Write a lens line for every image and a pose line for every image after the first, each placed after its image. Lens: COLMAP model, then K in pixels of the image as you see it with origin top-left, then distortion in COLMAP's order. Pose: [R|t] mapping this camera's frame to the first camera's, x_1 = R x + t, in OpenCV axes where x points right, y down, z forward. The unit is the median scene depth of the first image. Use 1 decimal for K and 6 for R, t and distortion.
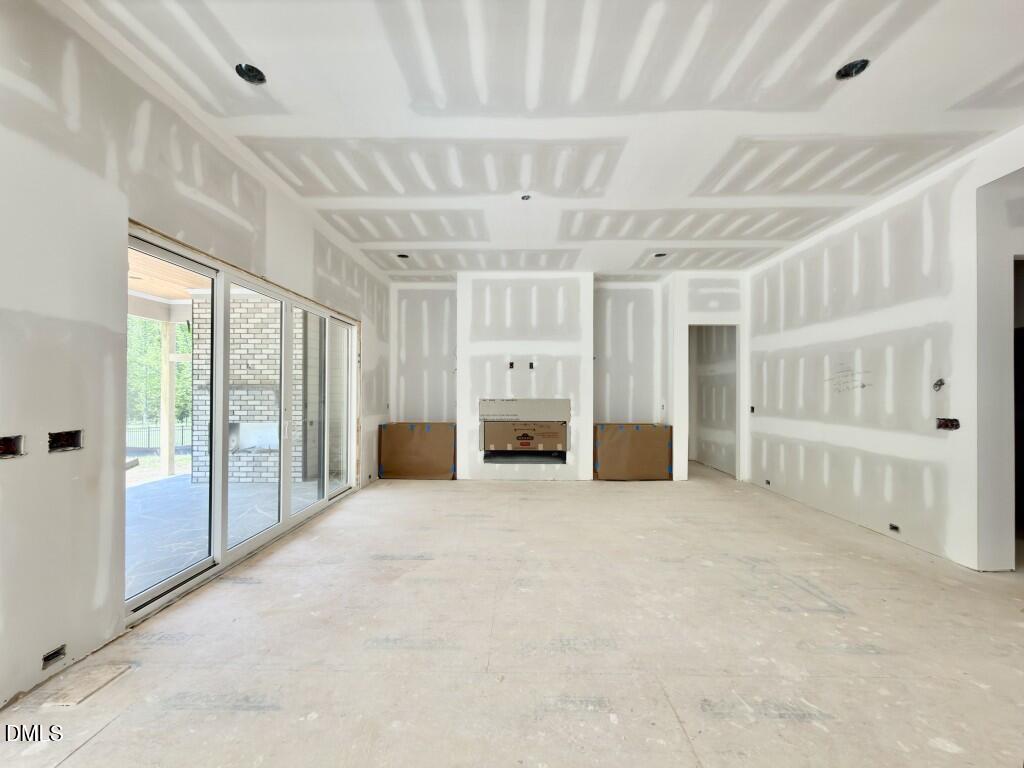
lens RADIAL K [[412.4, 0, 511.0], [0, 412.4, 389.1], [0, 0, 1]] dist [0.000533, 0.000000]
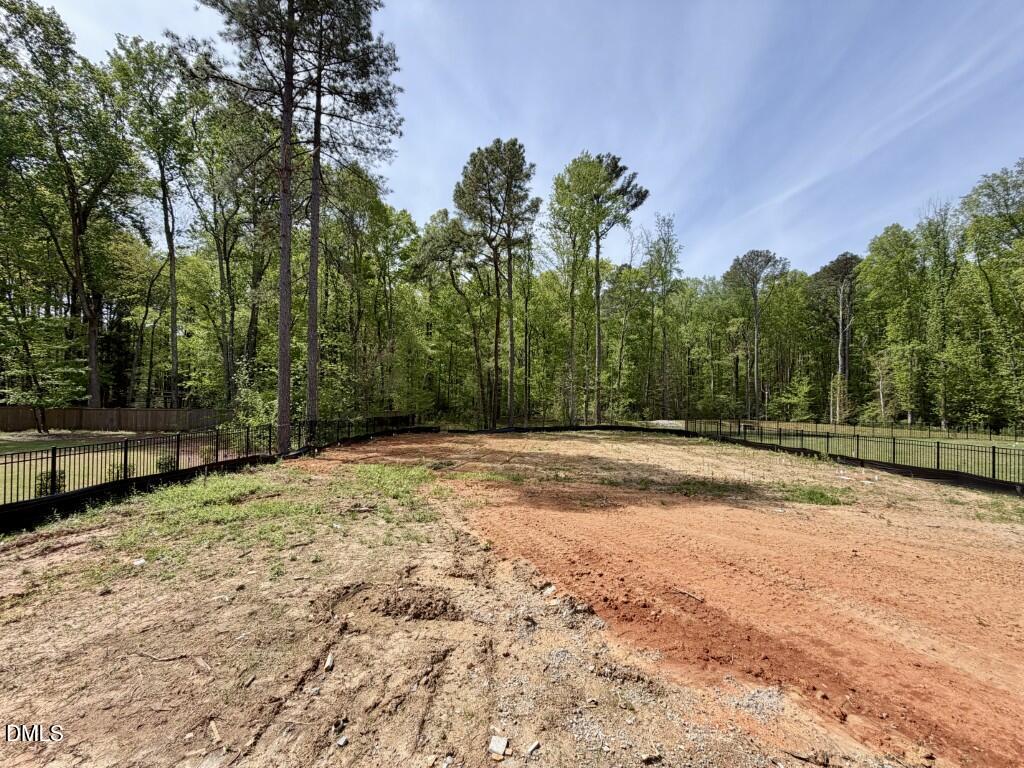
lens RADIAL K [[407.1, 0, 511.3], [0, 407.1, 385.1], [0, 0, 1]] dist [-0.000258, 0.000155]
pose [[0.046981, -0.009773, -0.998848, -0.980166], [-0.004400, 0.999940, -0.009991, 0.013031], [0.998886, 0.004864, 0.046935, 0.742313]]
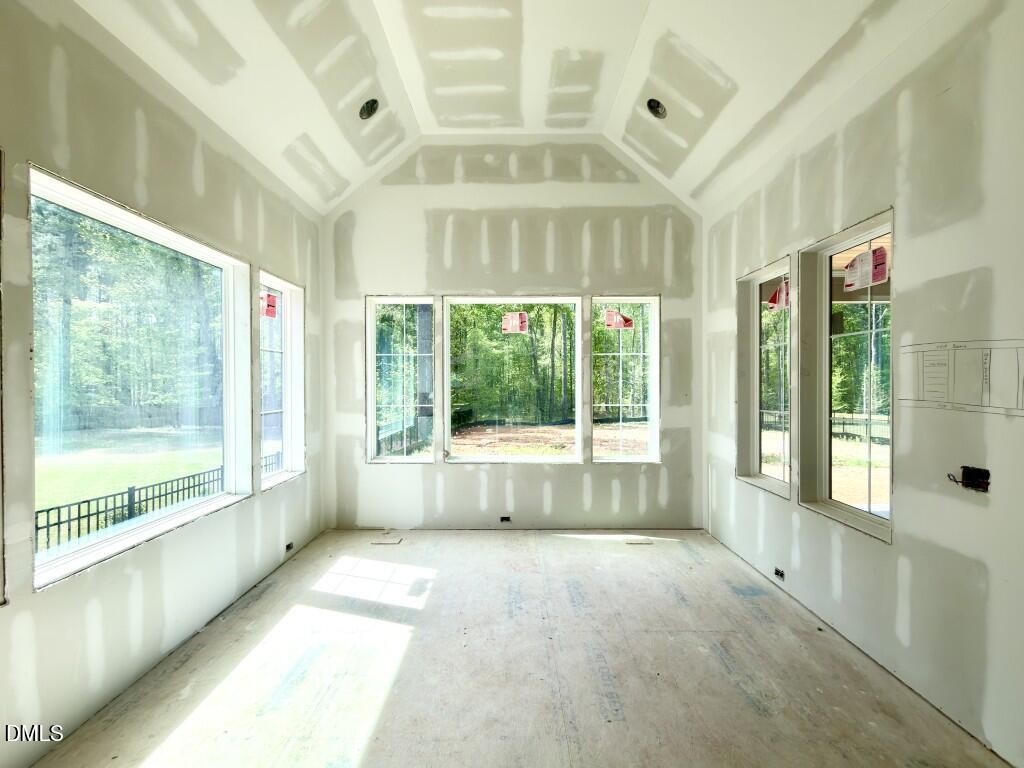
lens RADIAL K [[418.8, 0, 510.7], [0, 418.8, 386.8], [0, 0, 1]] dist [-0.000288, -0.000176]
pose [[0.015959, 0.008170, -0.999839, -0.116804], [0.010731, 0.999908, 0.008342, -0.030447], [0.999815, -0.010862, 0.015870, -0.093407]]
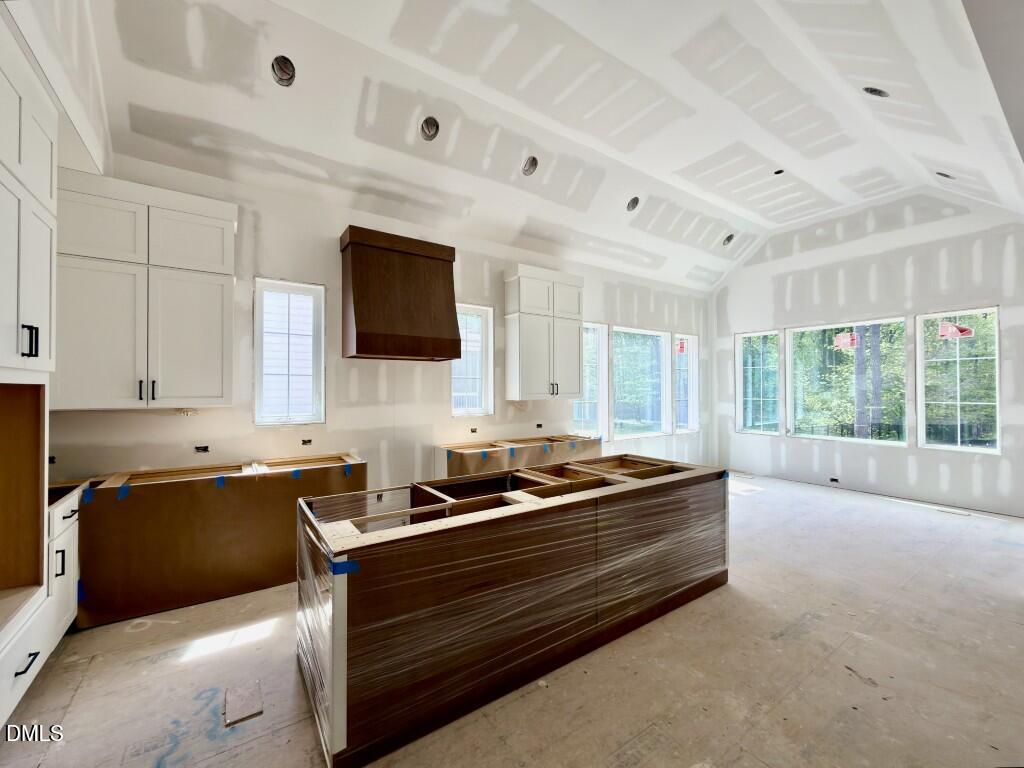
lens RADIAL K [[416.7, 0, 511.4], [0, 416.7, 383.4], [0, 0, 1]] dist [-0.000459, -0.000203]
pose [[-0.813372, -0.007502, -0.581696, 0.426043], [0.005216, 0.999783, -0.020188, -0.016341], [0.581721, -0.019454, -0.813156, 0.298249]]
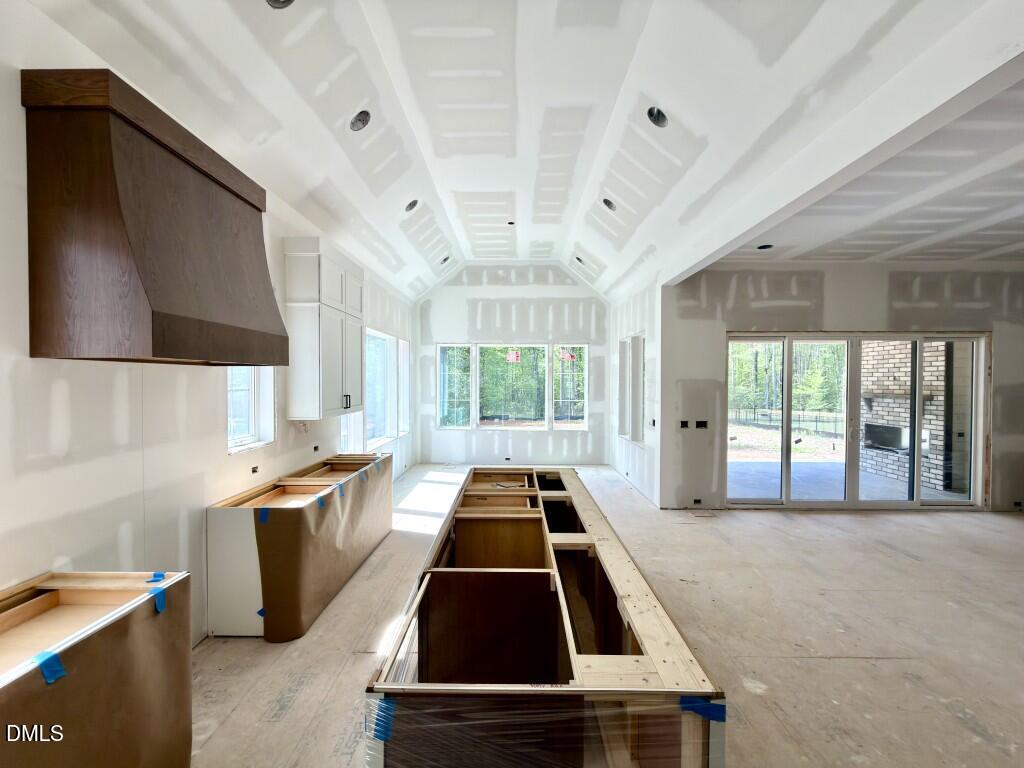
lens RADIAL K [[407.1, 0, 511.3], [0, 407.1, 385.1], [0, 0, 1]] dist [-0.000258, 0.000155]
pose [[0.008090, 0.009164, -0.999925, 0.546847], [0.004086, 0.999949, 0.009197, -0.056218], [0.999959, -0.004161, 0.008052, -0.091670]]
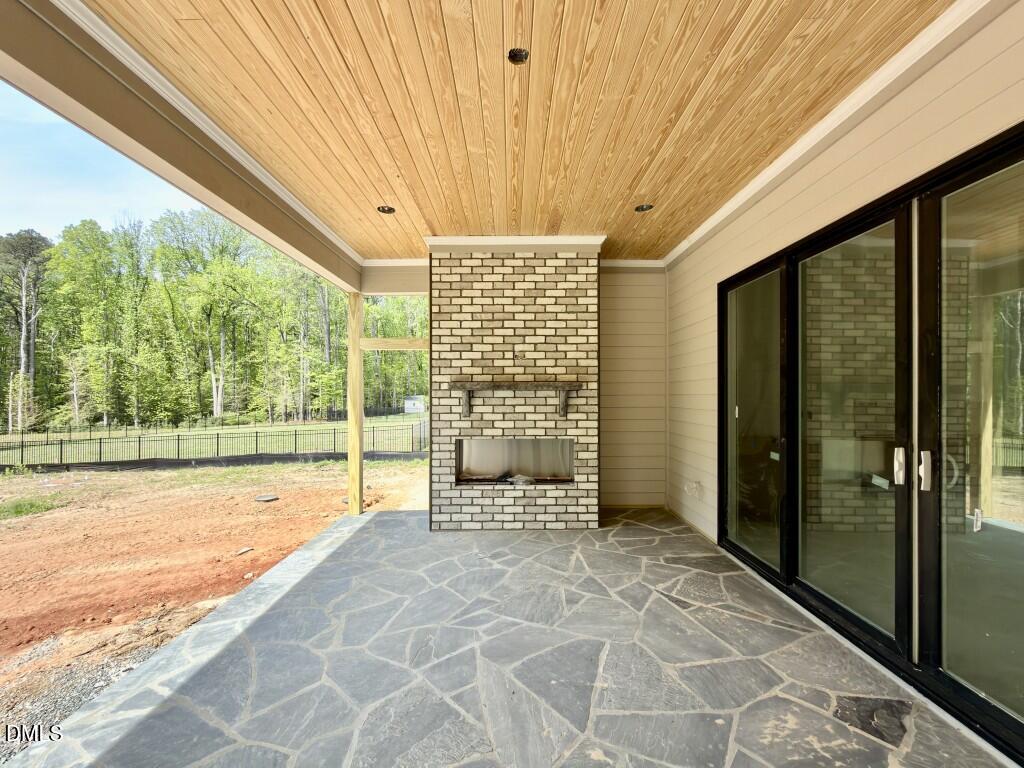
lens RADIAL K [[421.1, 0, 510.4], [0, 421.1, 391.6], [0, 0, 1]] dist [-0.000410, -0.000191]
pose [[0.999750, -0.002407, 0.022222, -0.731134], [0.002398, 0.999997, 0.000404, 0.005038], [-0.022223, -0.000351, 0.999753, 0.357336]]
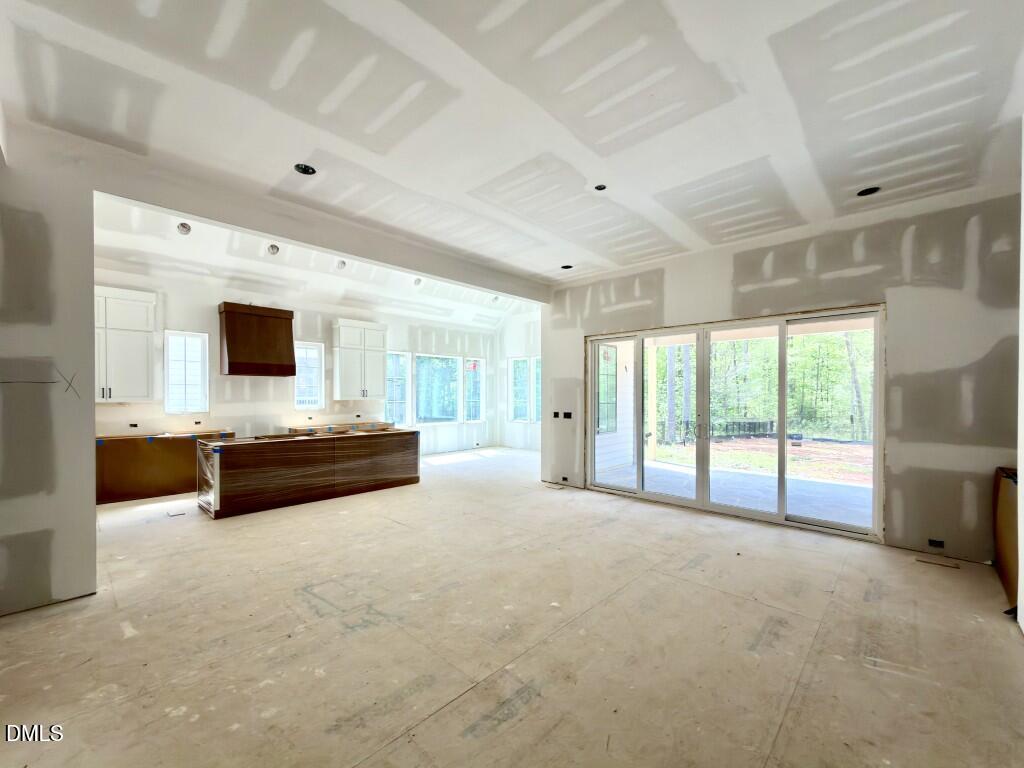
lens RADIAL K [[419.5, 0, 512.1], [0, 419.5, 395.3], [0, 0, 1]] dist [-0.000876, -0.000148]
pose [[-0.674770, 0.000663, -0.738028, 0.578369], [0.003954, 0.999988, -0.002716, -0.008647], [0.738018, -0.004751, -0.674765, 1.016751]]
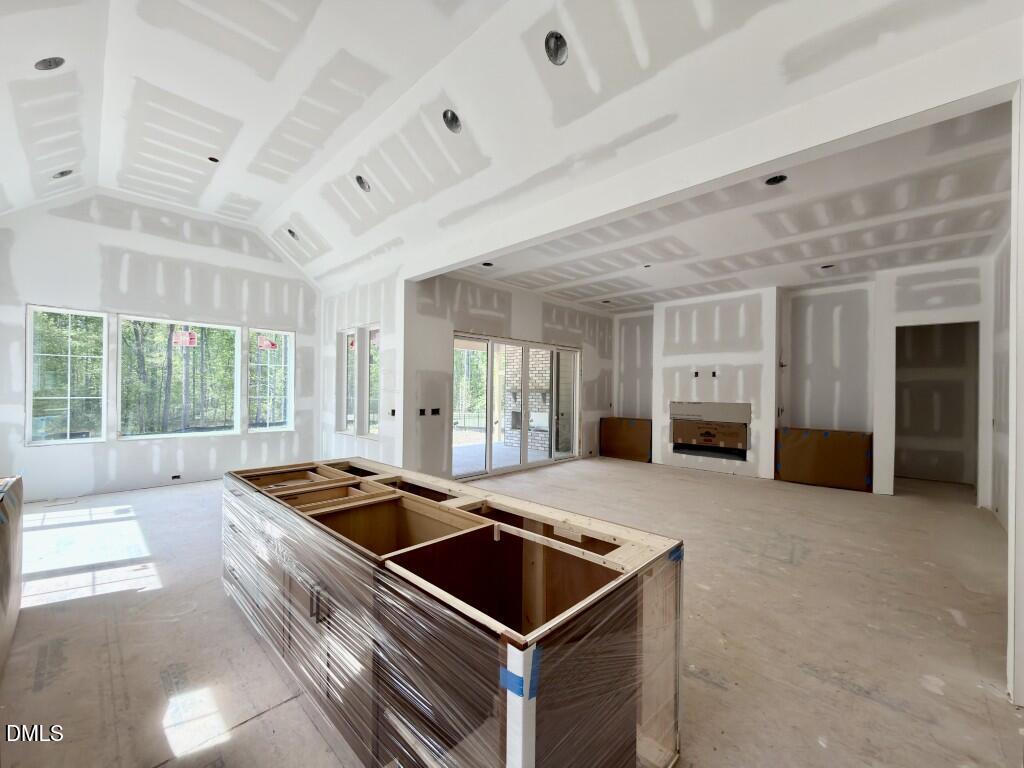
lens RADIAL K [[410.0, 0, 510.9], [0, 410.0, 388.1], [0, 0, 1]] dist [0.000585, 0.000142]
pose [[0.734909, 0.003664, -0.678156, 0.466095], [-0.004246, 0.999991, 0.000803, -0.017754], [0.678152, 0.002289, 0.734918, -0.284141]]
